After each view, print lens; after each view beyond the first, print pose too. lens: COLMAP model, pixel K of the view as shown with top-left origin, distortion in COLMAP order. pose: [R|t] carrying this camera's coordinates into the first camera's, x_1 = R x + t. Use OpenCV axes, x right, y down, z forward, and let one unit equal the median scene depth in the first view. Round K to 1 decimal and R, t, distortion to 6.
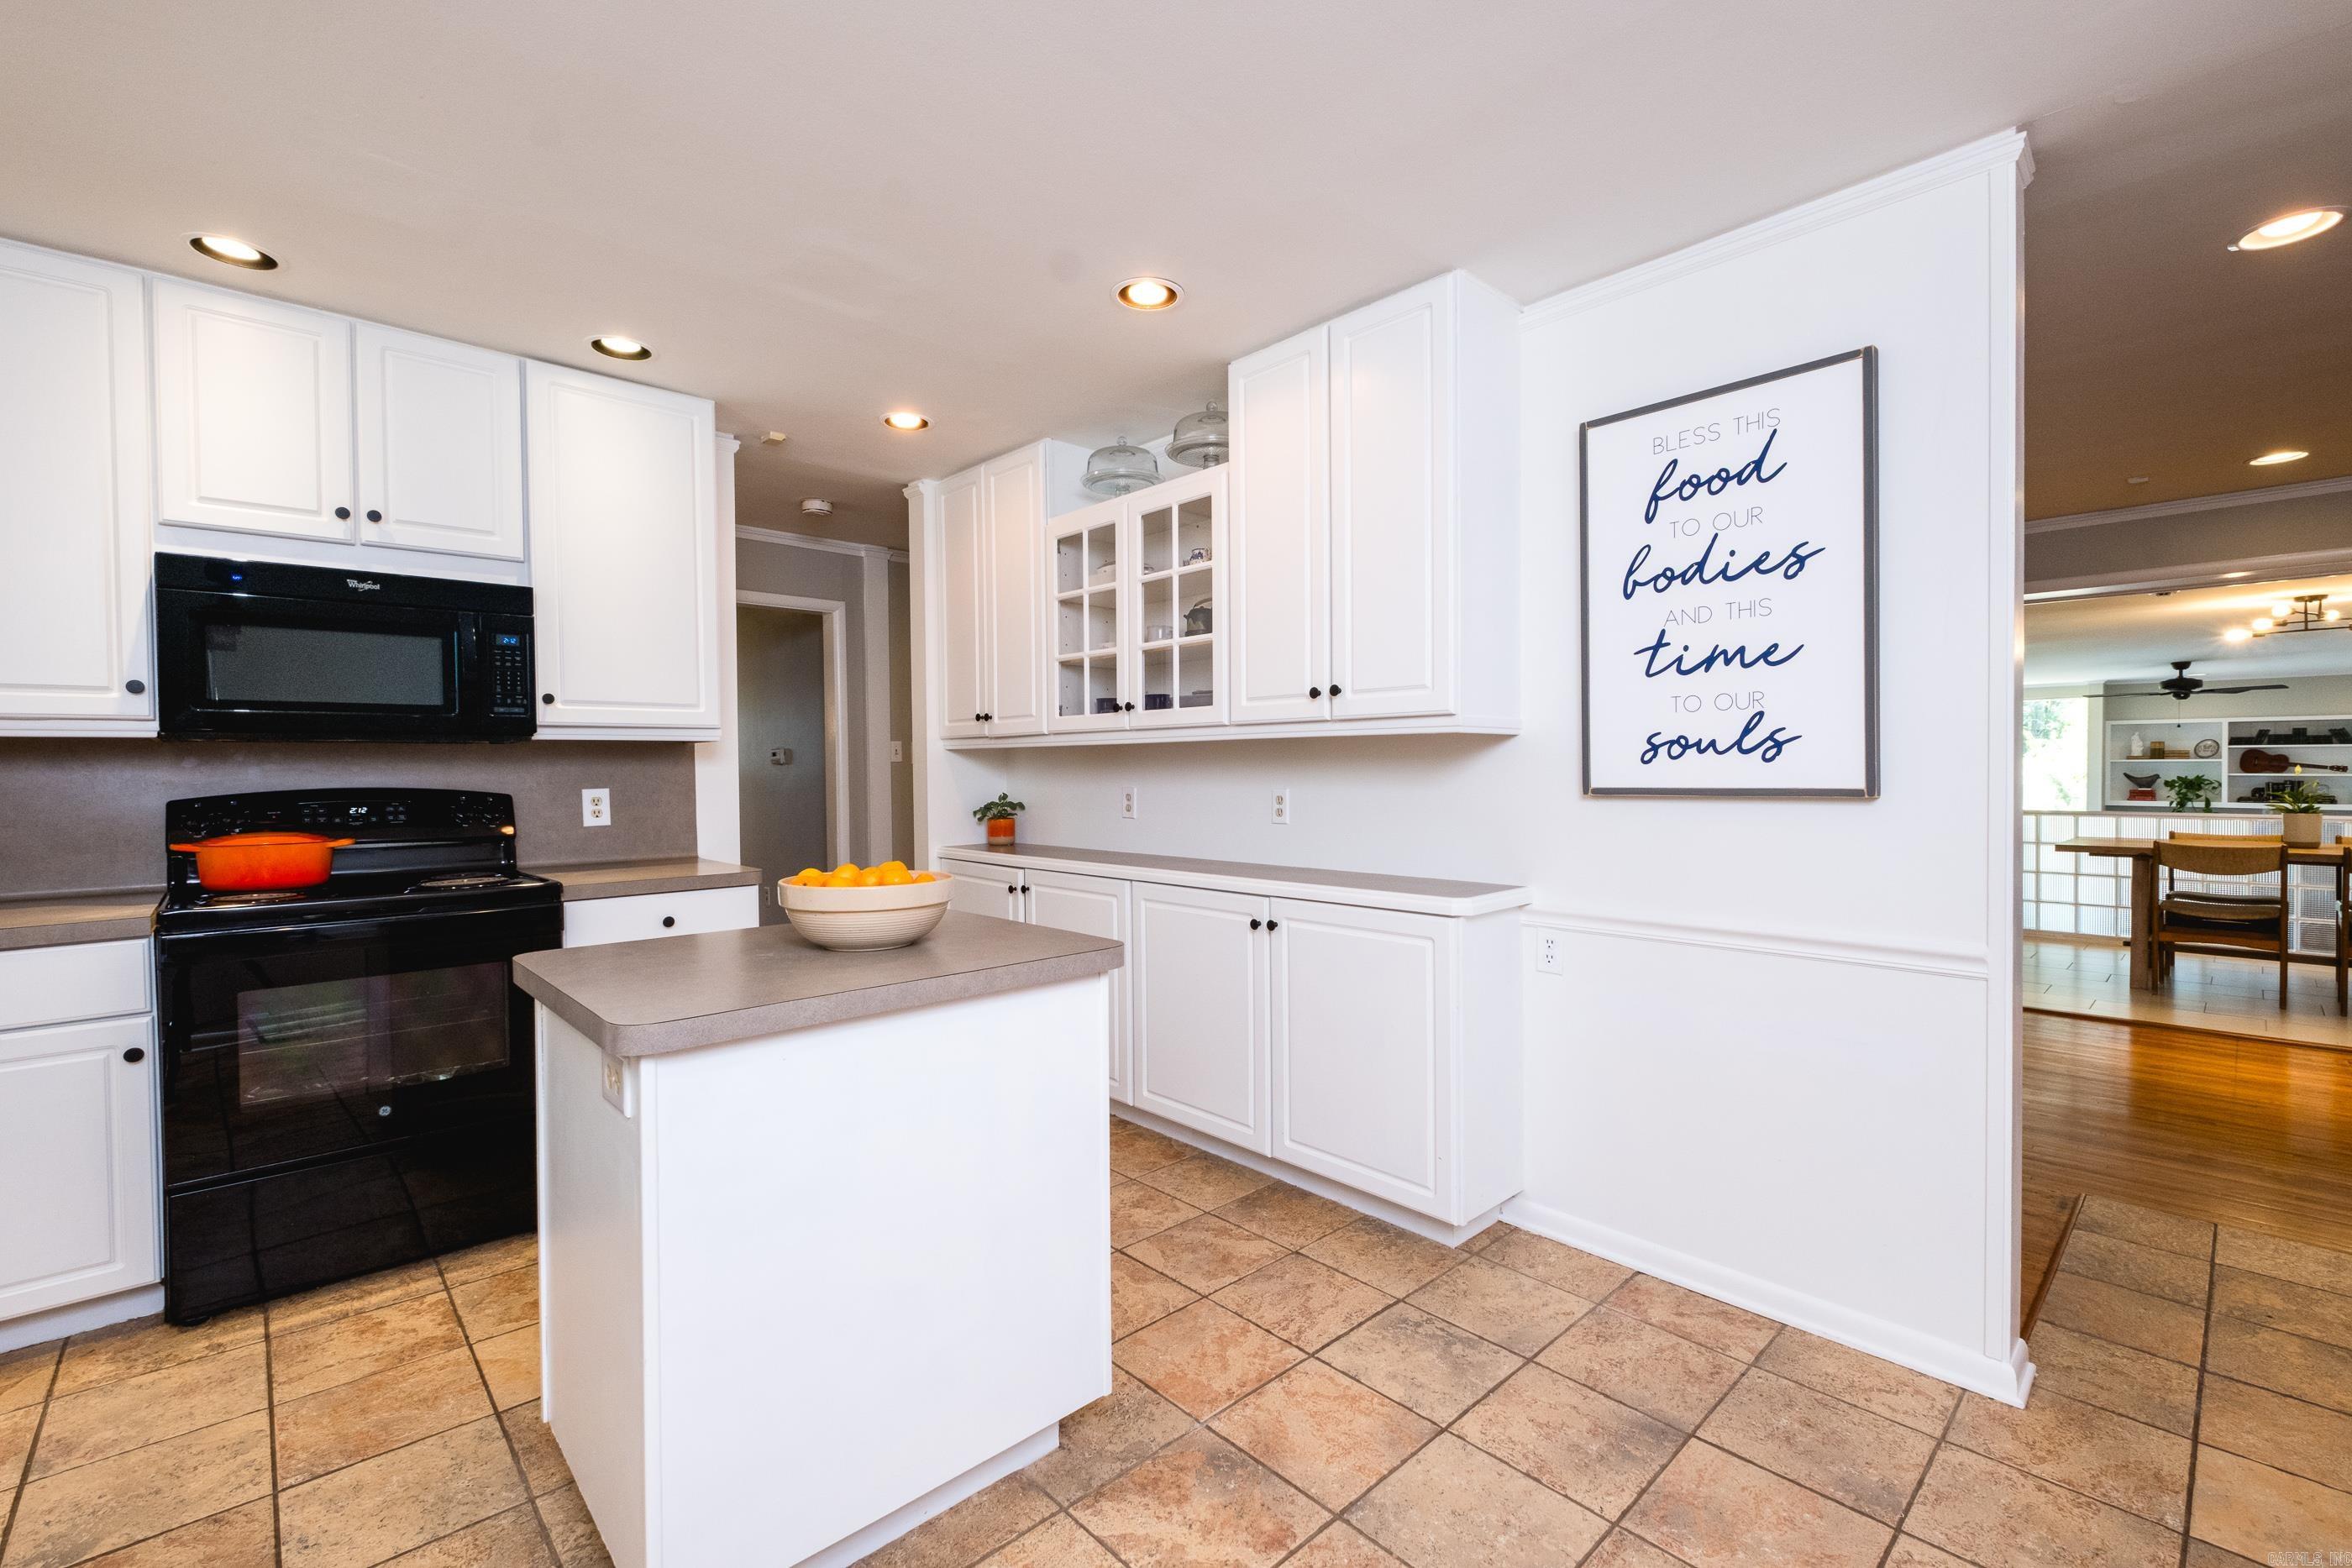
lens RADIAL K [[1020.7, 0, 1172.1], [0, 1020.7, 782.1], [0, 0, 1]] dist [0.007965, -0.004257]
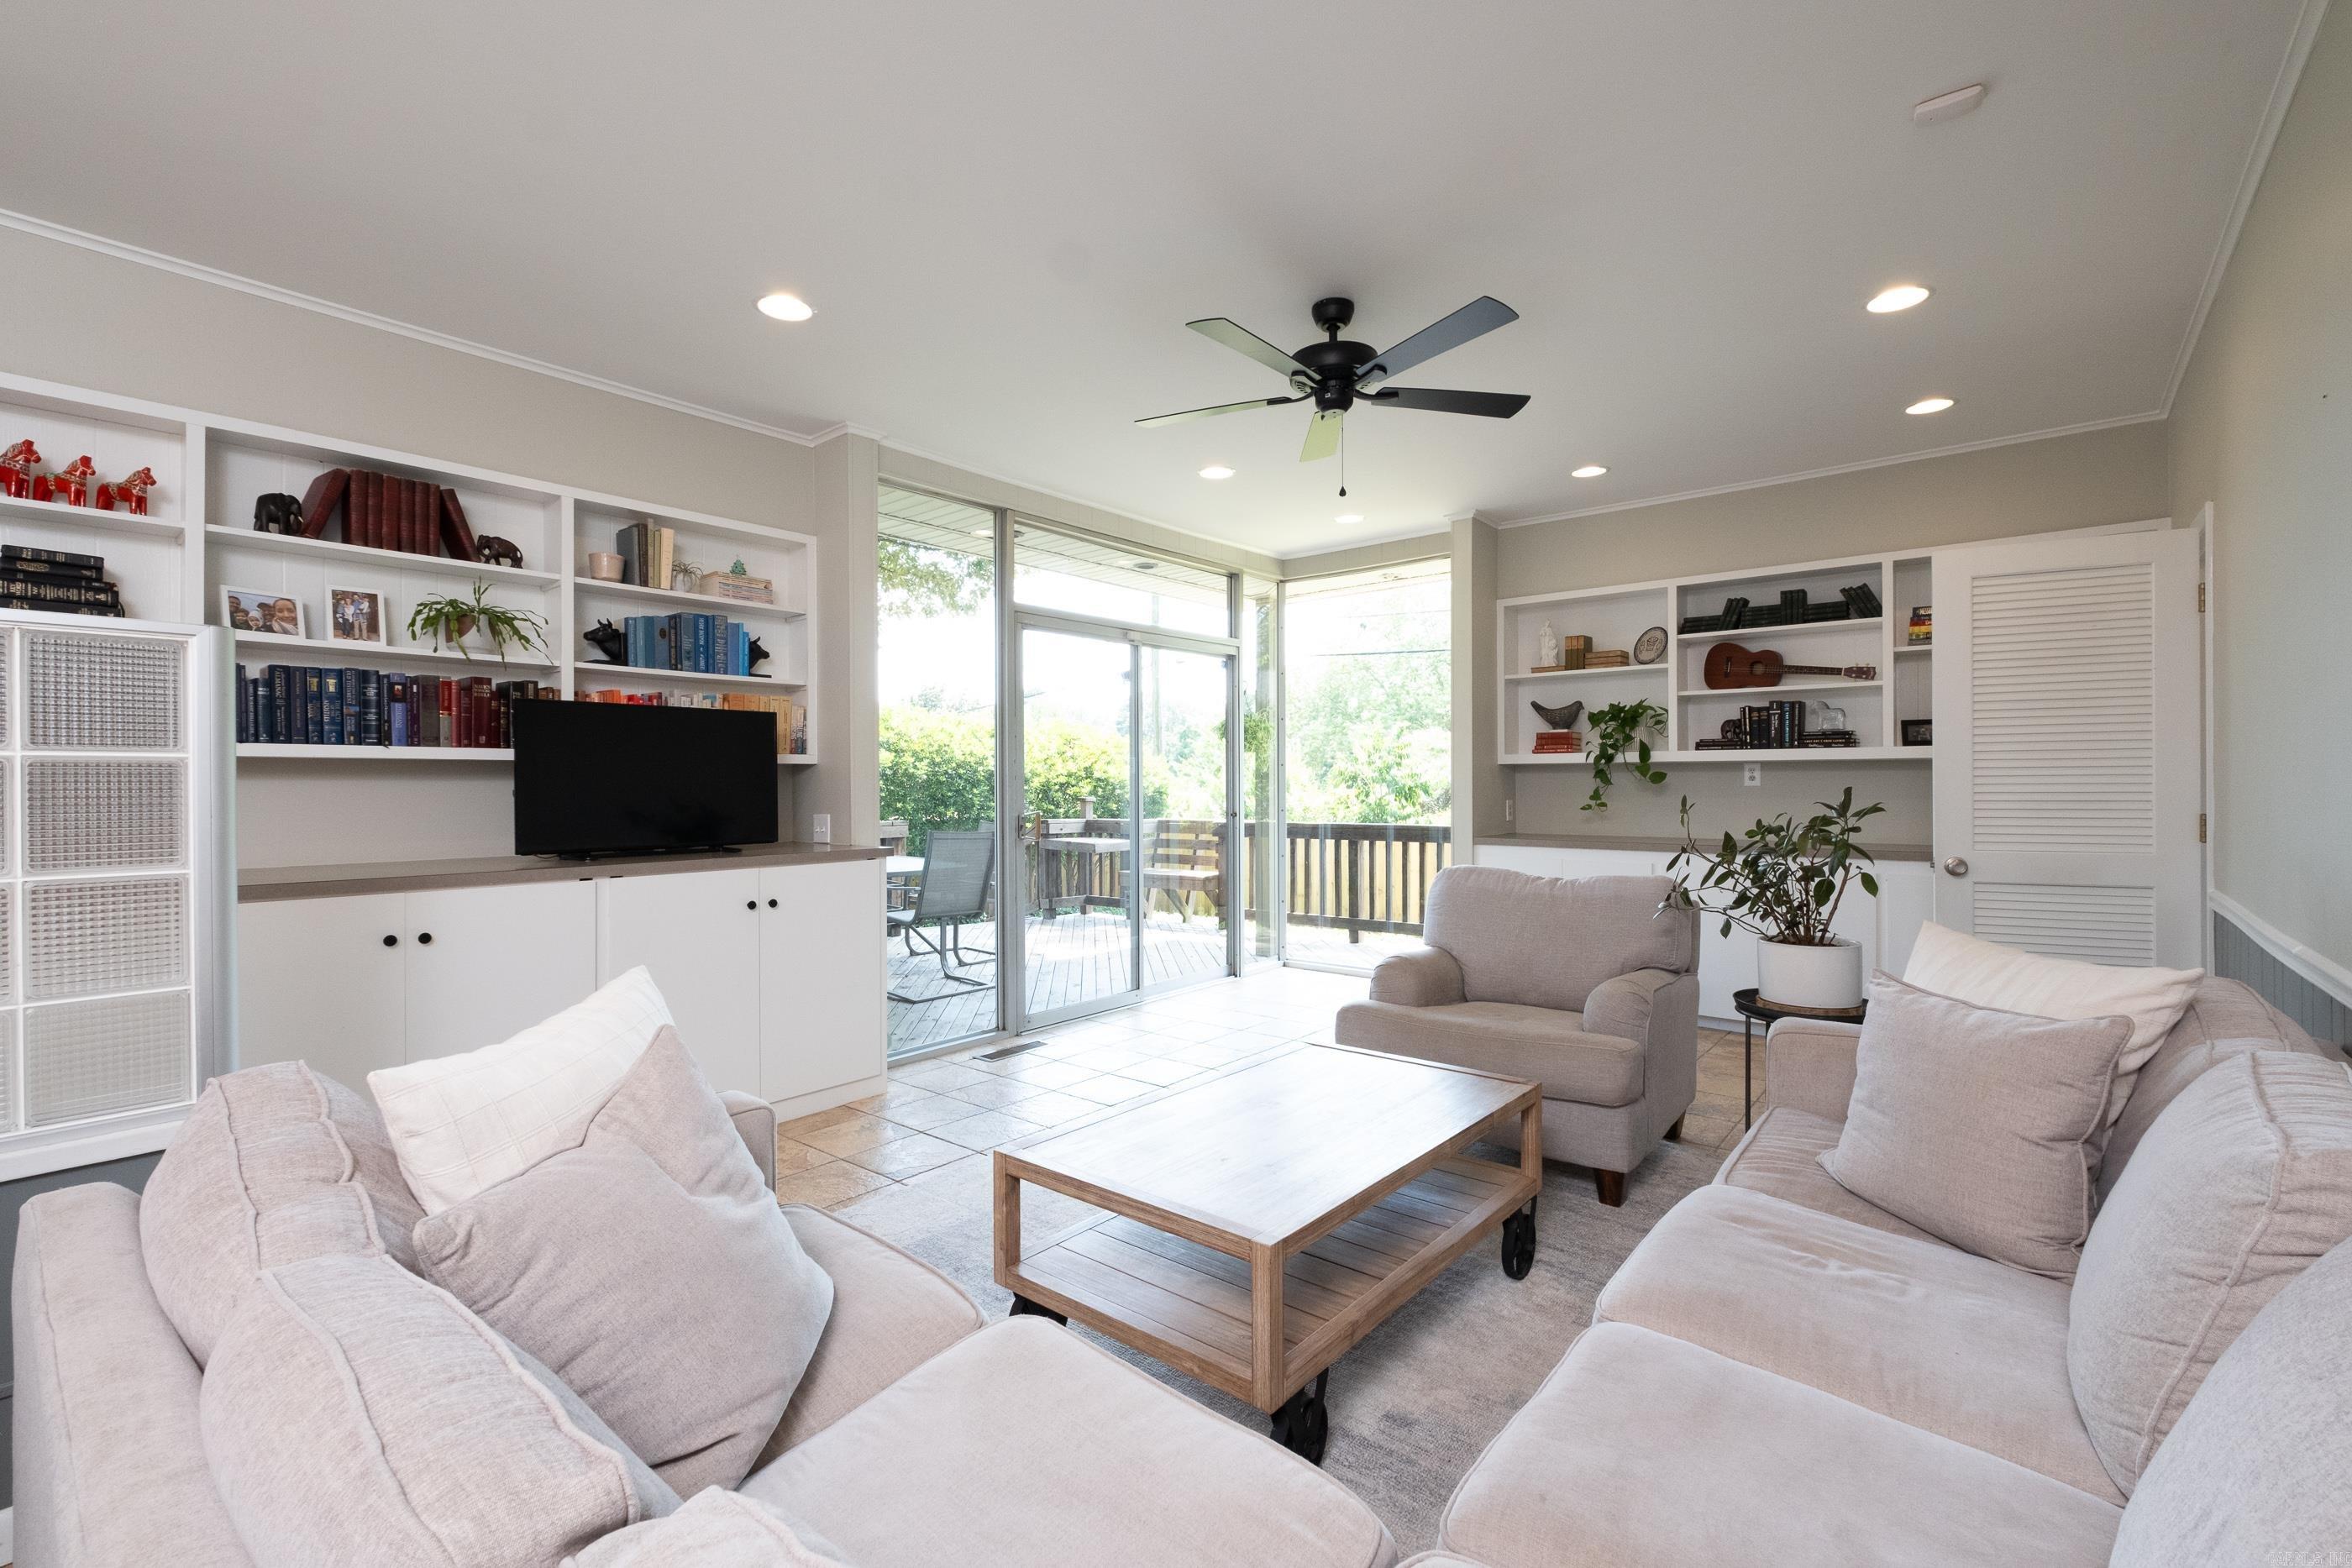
lens RADIAL K [[1020.7, 0, 1185.4], [0, 1020.7, 791.6], [0, 0, 1]] dist [0.007965, -0.004257]
pose [[0.992500, 0.001110, 0.122238, 0.725287], [0.000419, 0.999922, -0.012477, 0.044596], [-0.122243, 0.012435, 0.992422, 0.535651]]
